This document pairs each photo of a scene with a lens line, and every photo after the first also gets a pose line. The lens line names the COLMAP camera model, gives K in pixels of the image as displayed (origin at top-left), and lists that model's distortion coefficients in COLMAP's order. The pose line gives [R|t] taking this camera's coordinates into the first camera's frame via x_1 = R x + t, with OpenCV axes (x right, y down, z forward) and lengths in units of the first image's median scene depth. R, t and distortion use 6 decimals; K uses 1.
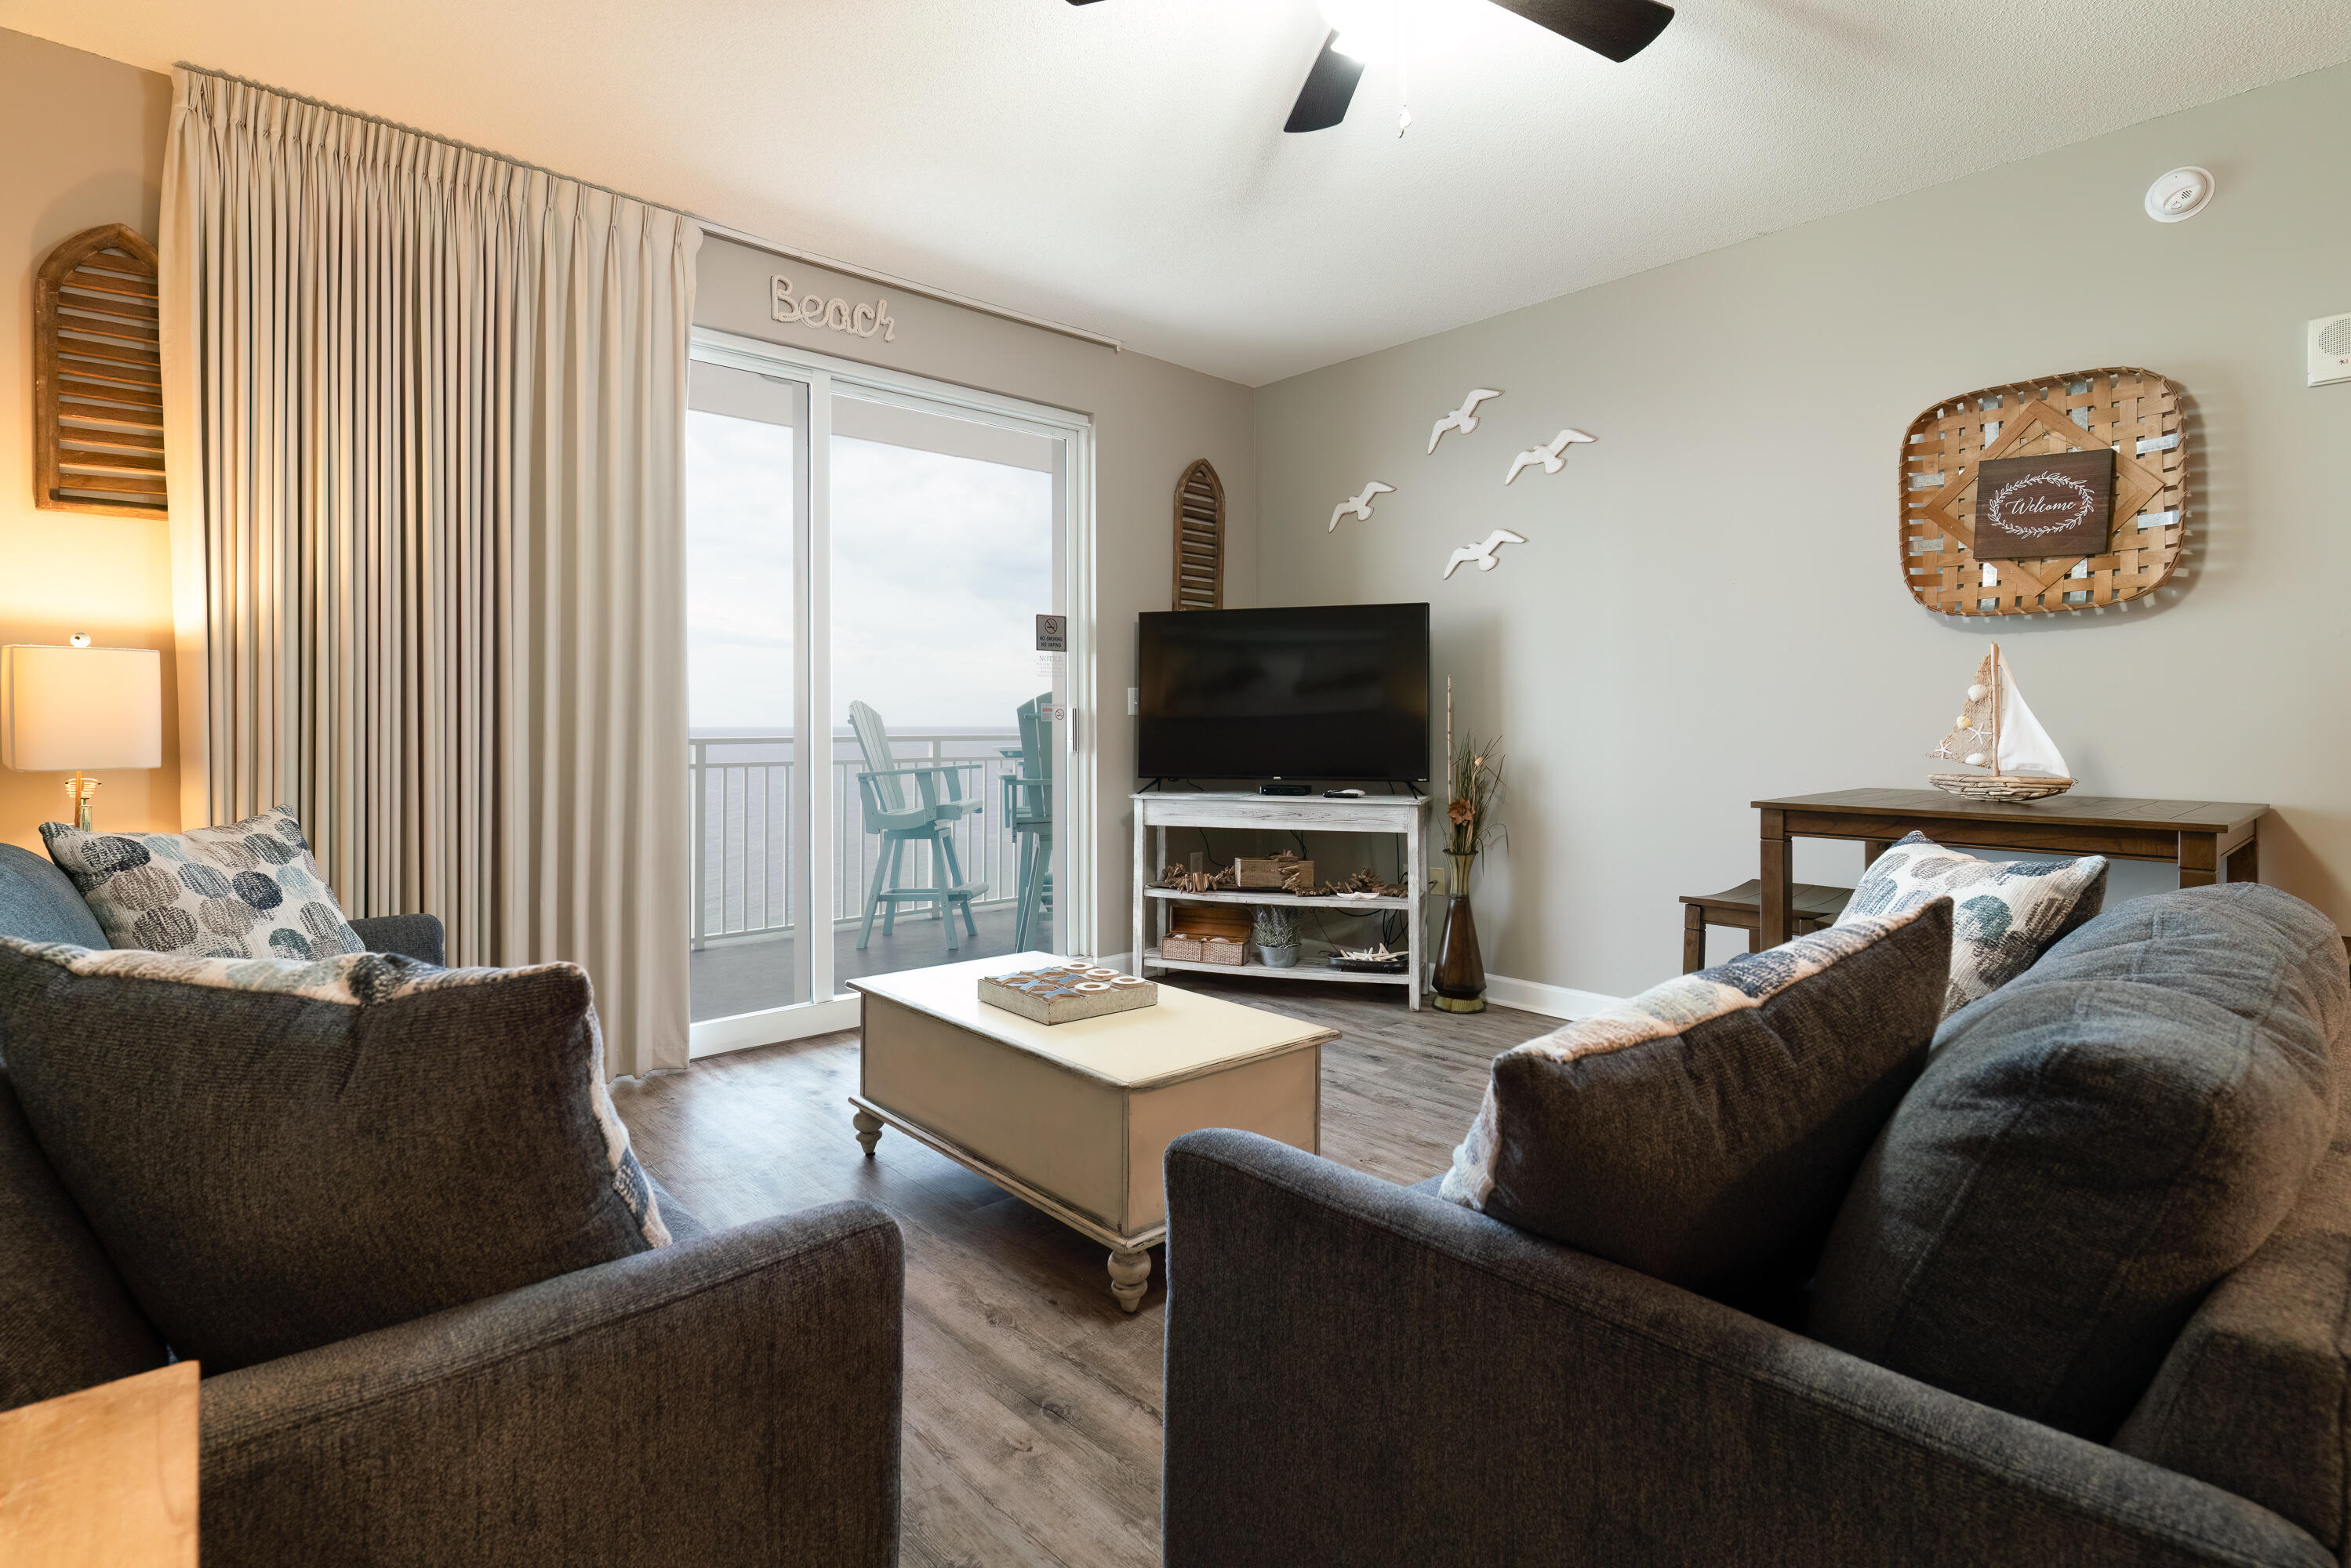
lens RADIAL K [[1159.2, 0, 1184.1], [0, 1159.2, 724.7], [0, 0, 1]] dist [0.001301, 0.000411]
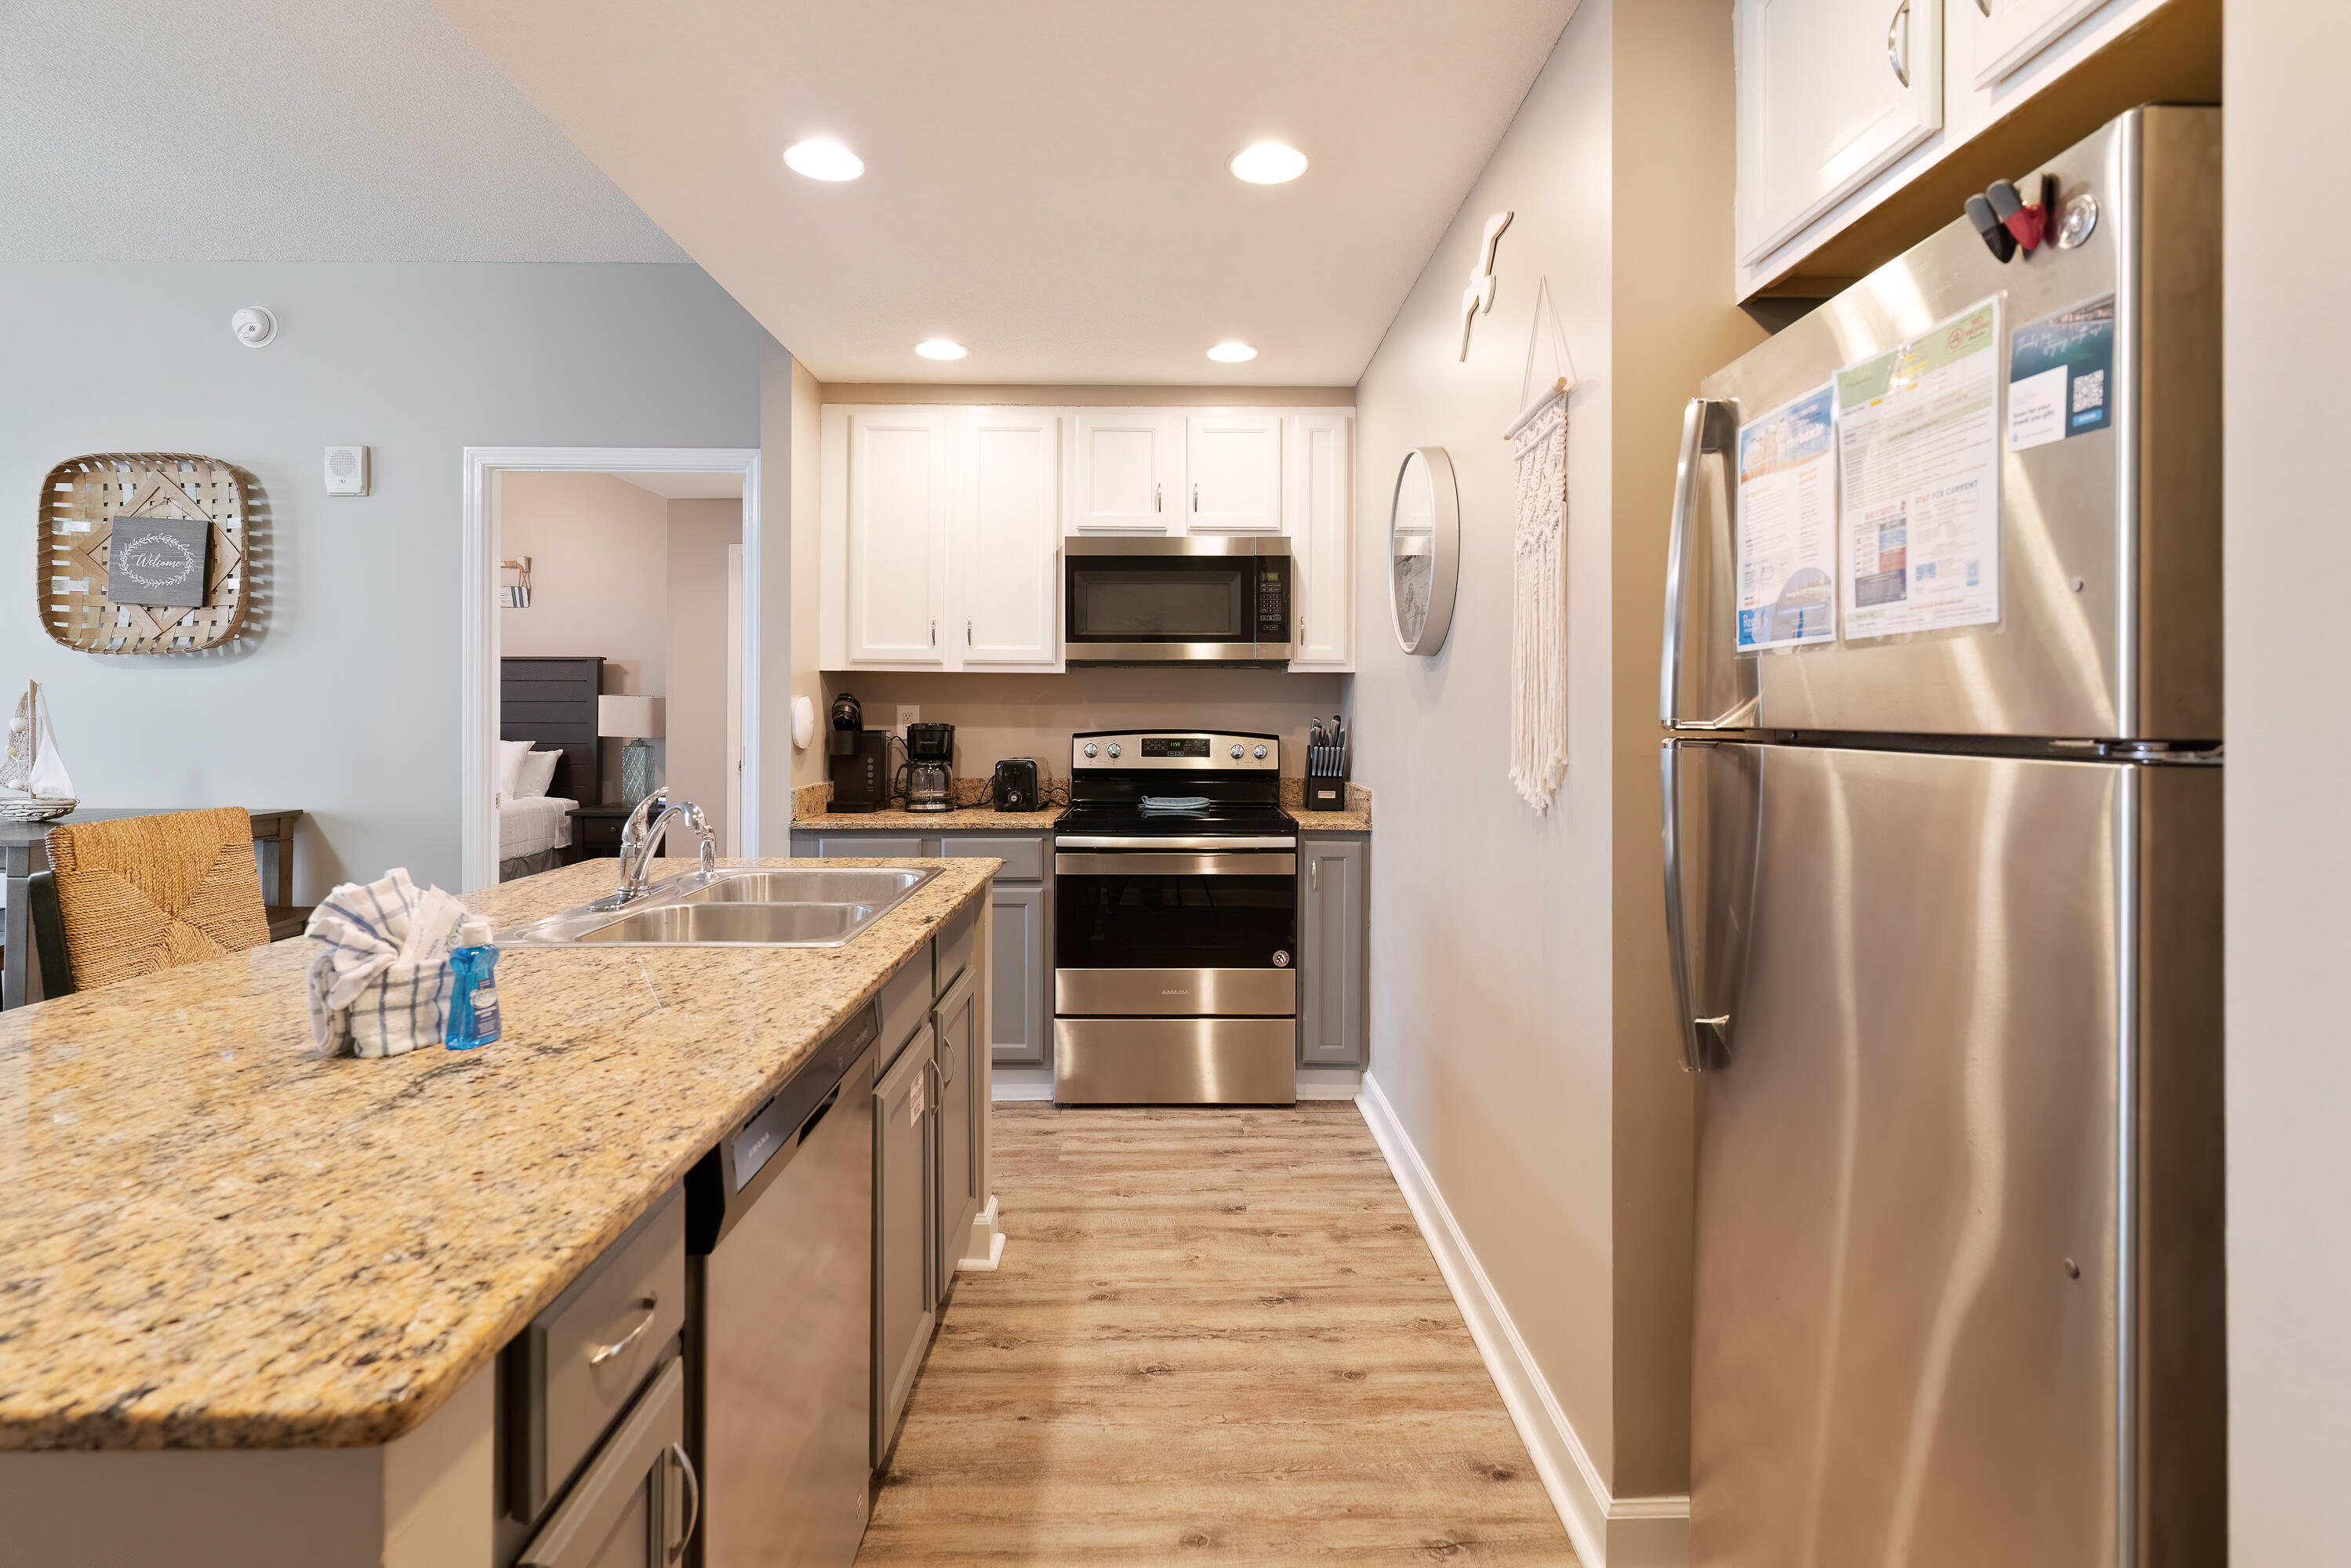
lens RADIAL K [[1146.3, 0, 1184.3], [0, 1146.3, 702.7], [0, 0, 1]] dist [0.000192, -0.000376]
pose [[0.669826, 0.007472, 0.742480, 0.565879], [-0.001145, 0.999959, -0.009030, -0.037204], [-0.742517, 0.005198, 0.669807, -0.524056]]
